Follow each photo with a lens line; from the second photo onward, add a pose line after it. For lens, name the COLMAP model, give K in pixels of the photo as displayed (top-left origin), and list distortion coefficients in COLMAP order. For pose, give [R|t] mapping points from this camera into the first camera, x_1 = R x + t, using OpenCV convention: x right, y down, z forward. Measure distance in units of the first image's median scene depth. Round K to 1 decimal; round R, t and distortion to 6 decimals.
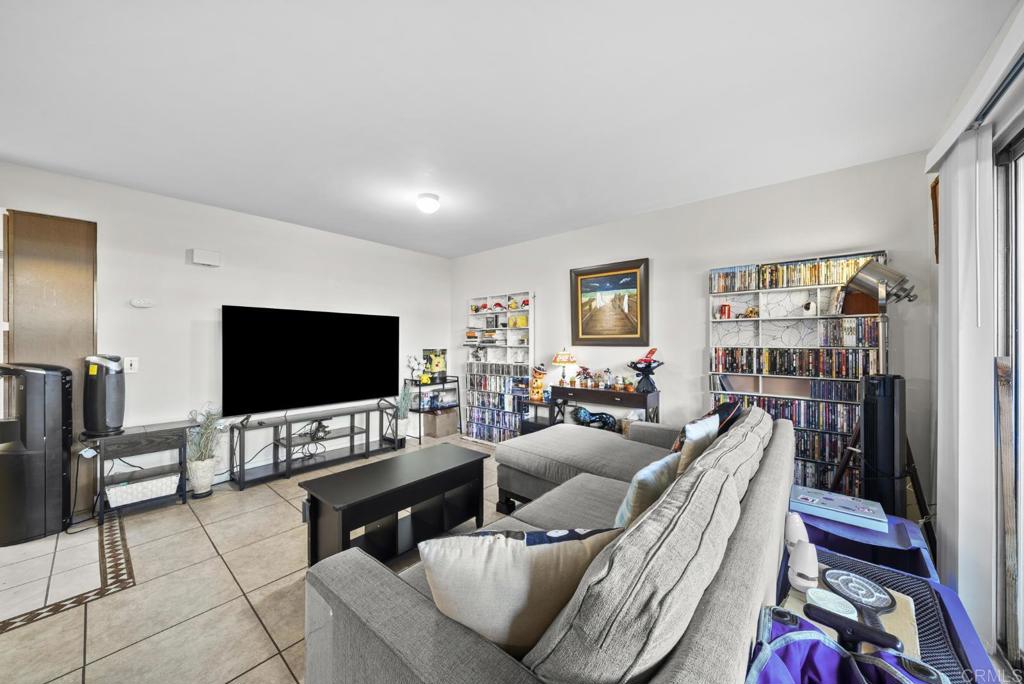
lens RADIAL K [[357.7, 0, 513.0], [0, 357.7, 343.3], [0, 0, 1]] dist [-0.005507, 0.000212]
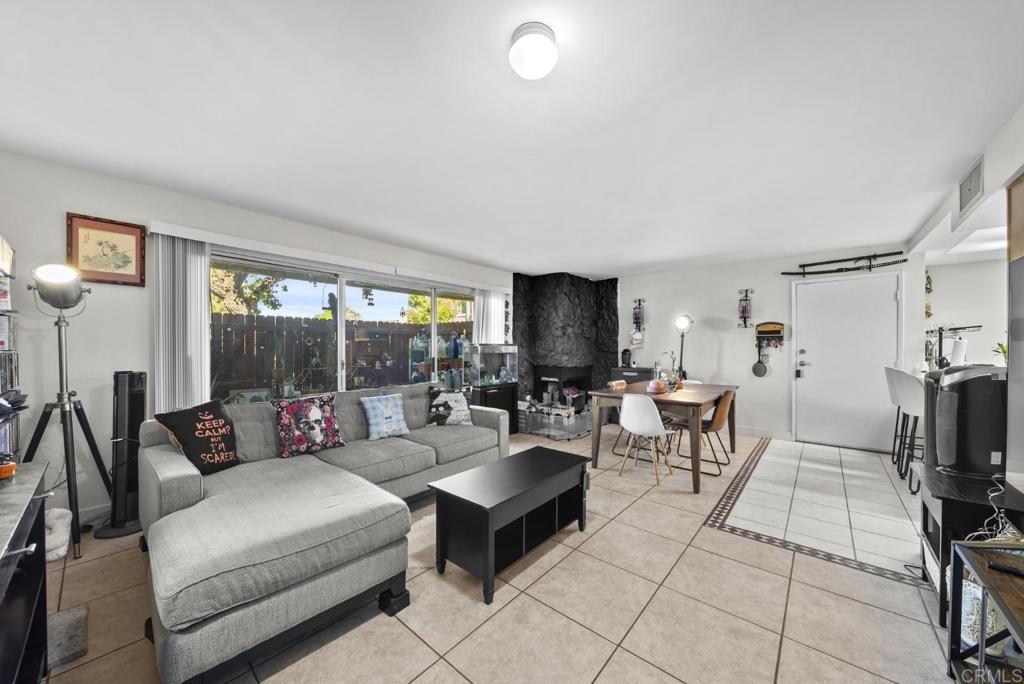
lens RADIAL K [[357.7, 0, 517.9], [0, 357.7, 349.5], [0, 0, 1]] dist [-0.005507, 0.000212]
pose [[-0.999911, -0.006730, 0.011528, -0.170761], [-0.006654, 0.999956, 0.006641, -0.003767], [-0.011572, 0.006564, -0.999911, 1.158642]]
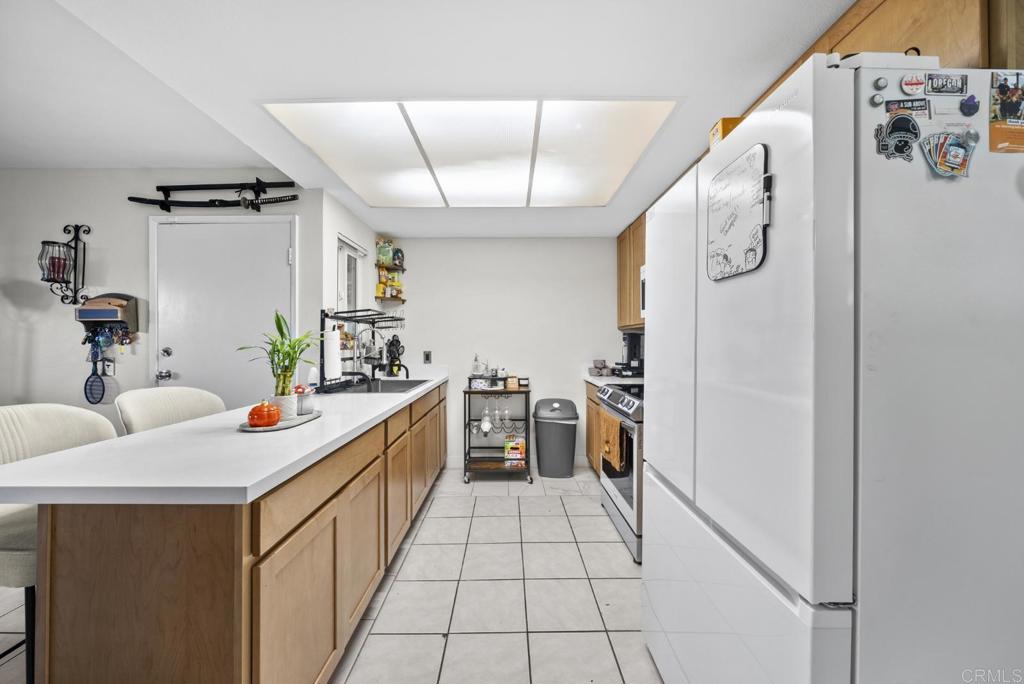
lens RADIAL K [[357.7, 0, 513.0], [0, 357.7, 341.0], [0, 0, 1]] dist [-0.005507, 0.000212]
pose [[-0.763355, -0.012922, -0.645850, -1.224818], [-0.003337, 0.999865, -0.016061, -0.007551], [0.645971, -0.010105, -0.763295, 0.804123]]
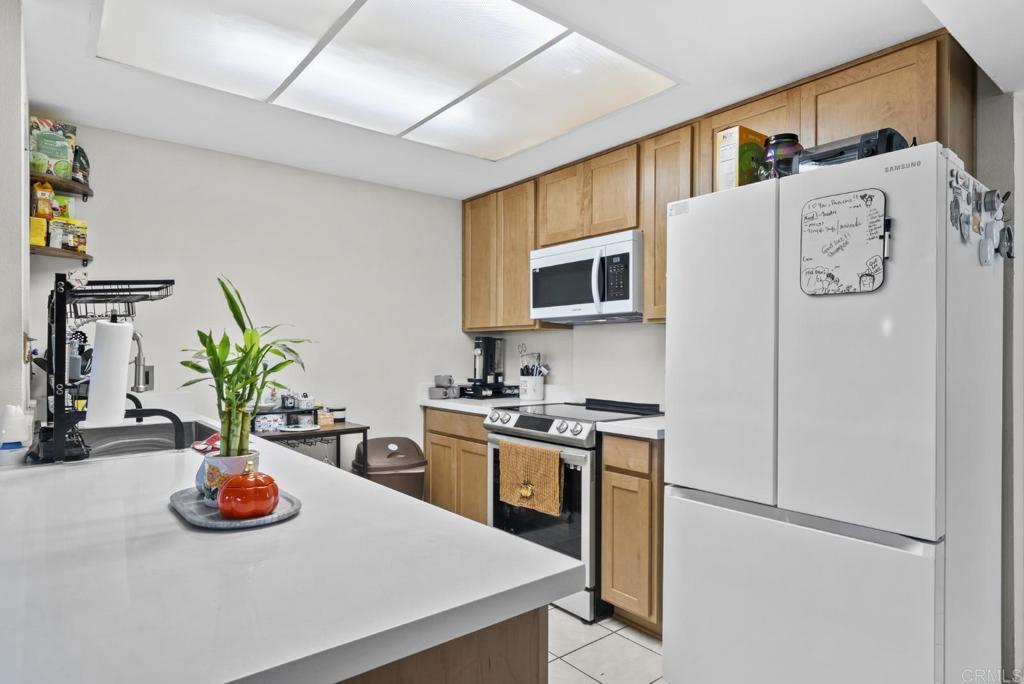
lens RADIAL K [[576.0, 0, 508.8], [0, 576.0, 351.5], [0, 0, 1]] dist [0.001310, -0.000632]
pose [[-0.188755, -0.010314, -0.981970, -1.004658], [-0.000863, 0.999946, -0.010337, -0.006318], [0.982024, -0.001103, -0.188754, 0.545460]]
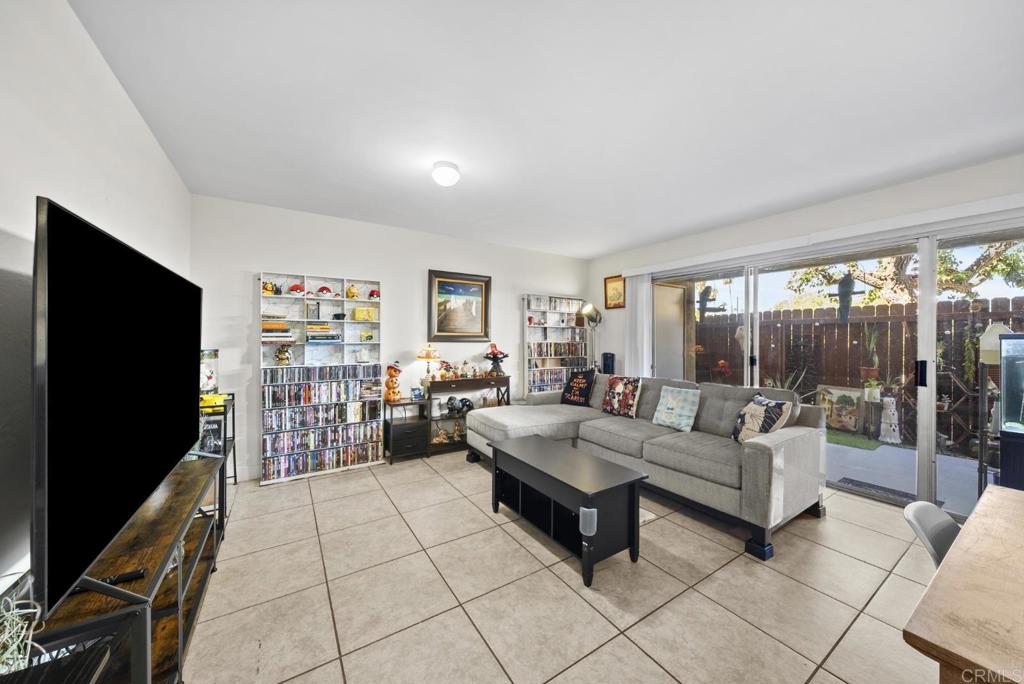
lens RADIAL K [[357.7, 0, 510.1], [0, 357.7, 334.3], [0, 0, 1]] dist [-0.005507, 0.000212]
pose [[0.297887, 0.010880, 0.954539, -0.780532], [-0.004644, 0.999940, -0.009948, -0.006700], [-0.954590, -0.001469, 0.297920, 0.466315]]
